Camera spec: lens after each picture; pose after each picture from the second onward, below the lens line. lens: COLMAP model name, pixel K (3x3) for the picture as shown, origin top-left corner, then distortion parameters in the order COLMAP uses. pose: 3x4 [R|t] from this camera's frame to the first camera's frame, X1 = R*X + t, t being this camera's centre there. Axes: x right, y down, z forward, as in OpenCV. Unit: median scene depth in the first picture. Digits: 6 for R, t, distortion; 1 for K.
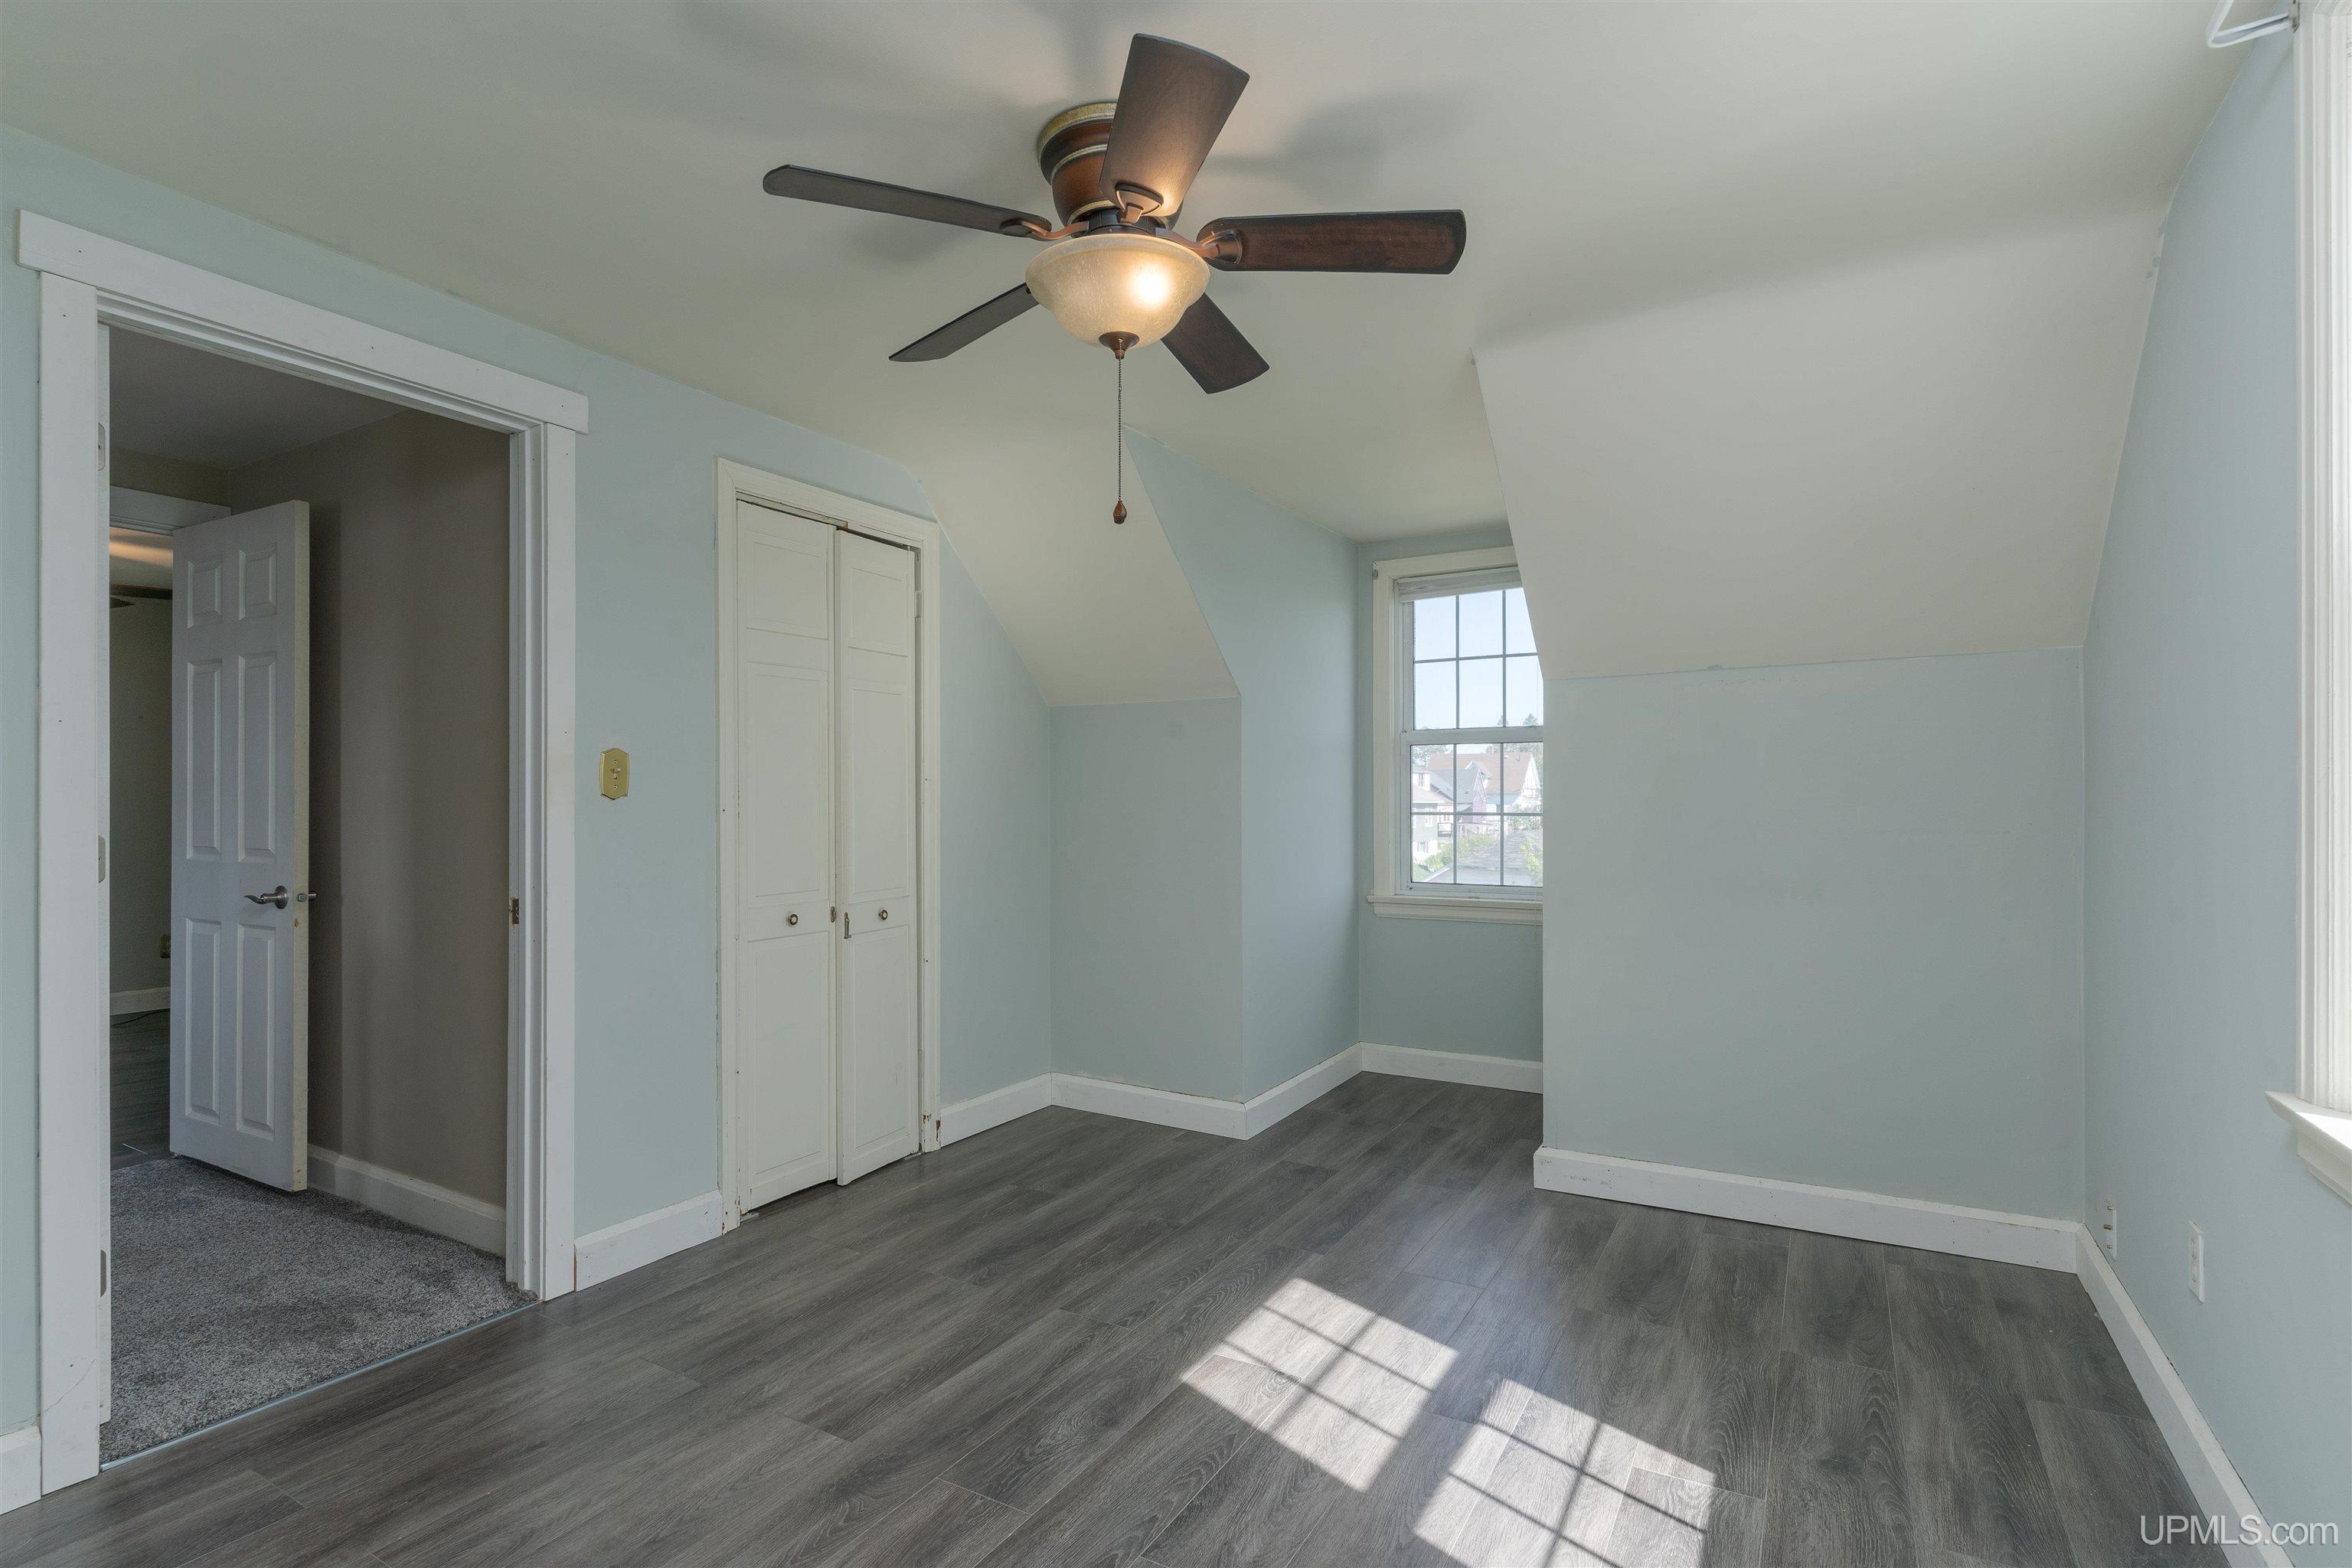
lens RADIAL K [[1139.0, 0, 1164.7], [0, 1139.0, 789.7], [0, 0, 1]] dist [0.001565, 0.000124]
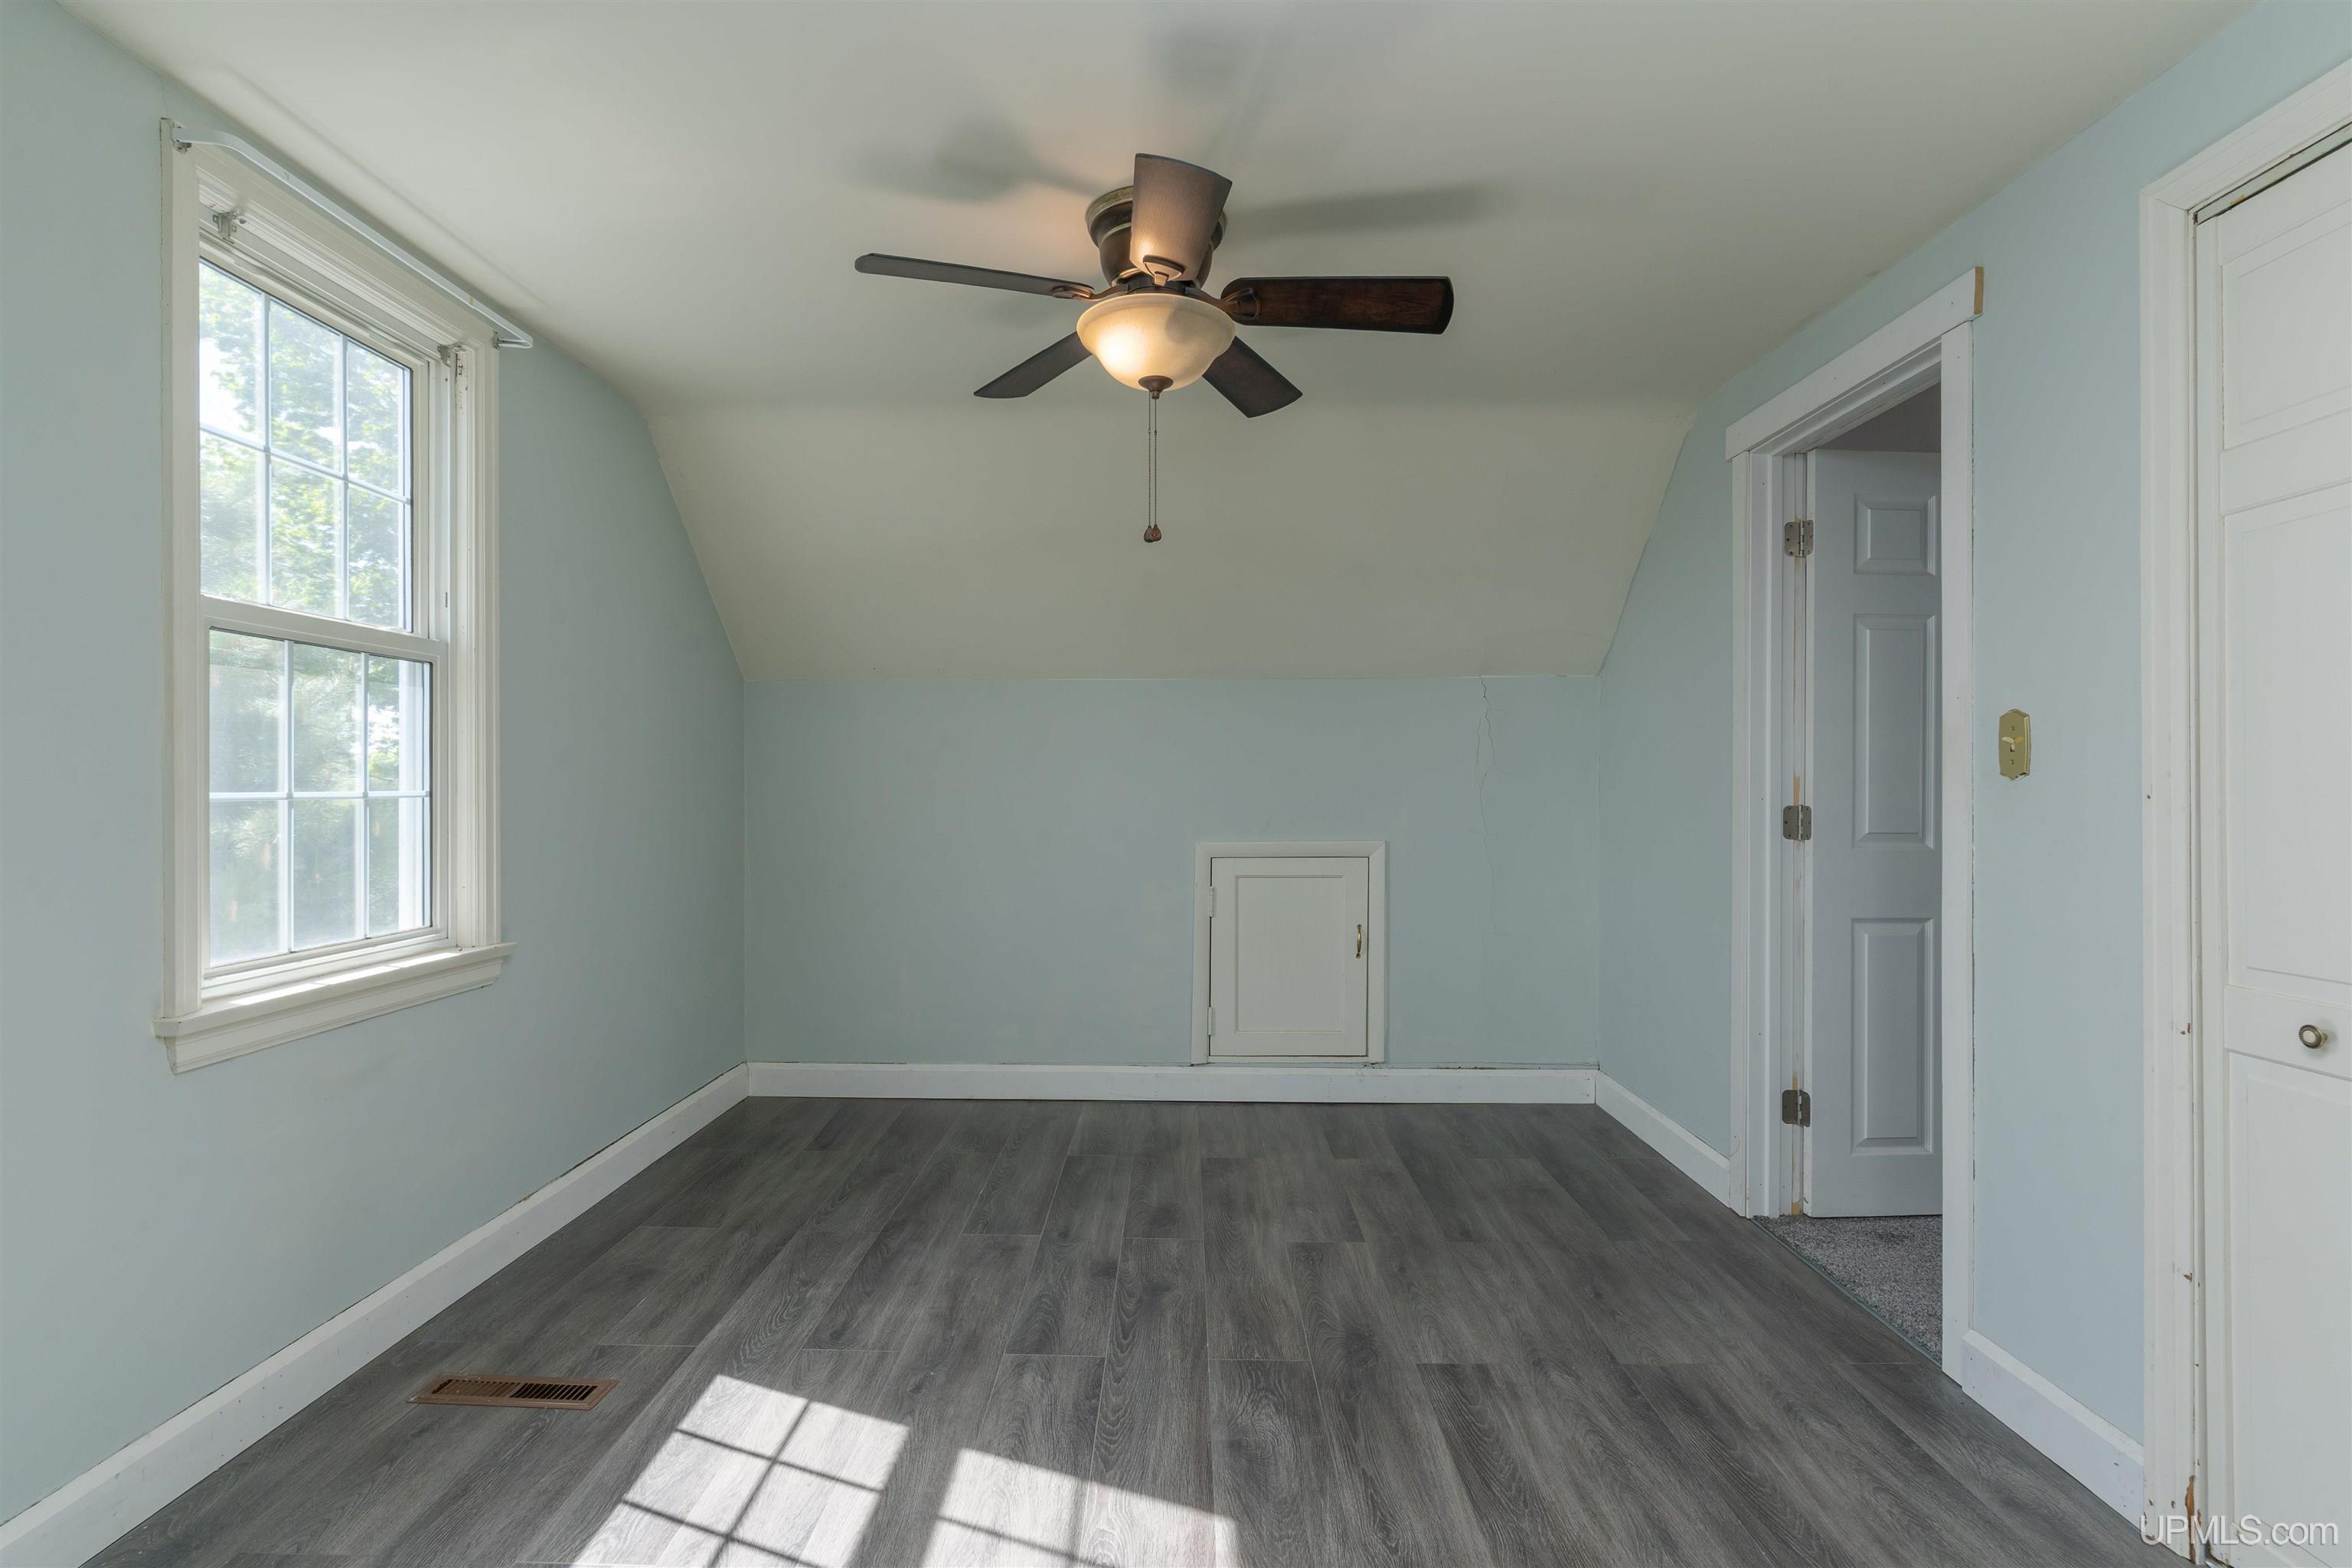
lens RADIAL K [[1139.0, 0, 1163.7], [0, 1139.0, 787.1], [0, 0, 1]] dist [0.001565, 0.000124]
pose [[-0.867898, -0.000344, -0.496743, 0.465361], [0.002164, 0.999988, -0.004473, 0.020820], [0.496738, -0.004957, -0.867886, 1.774664]]
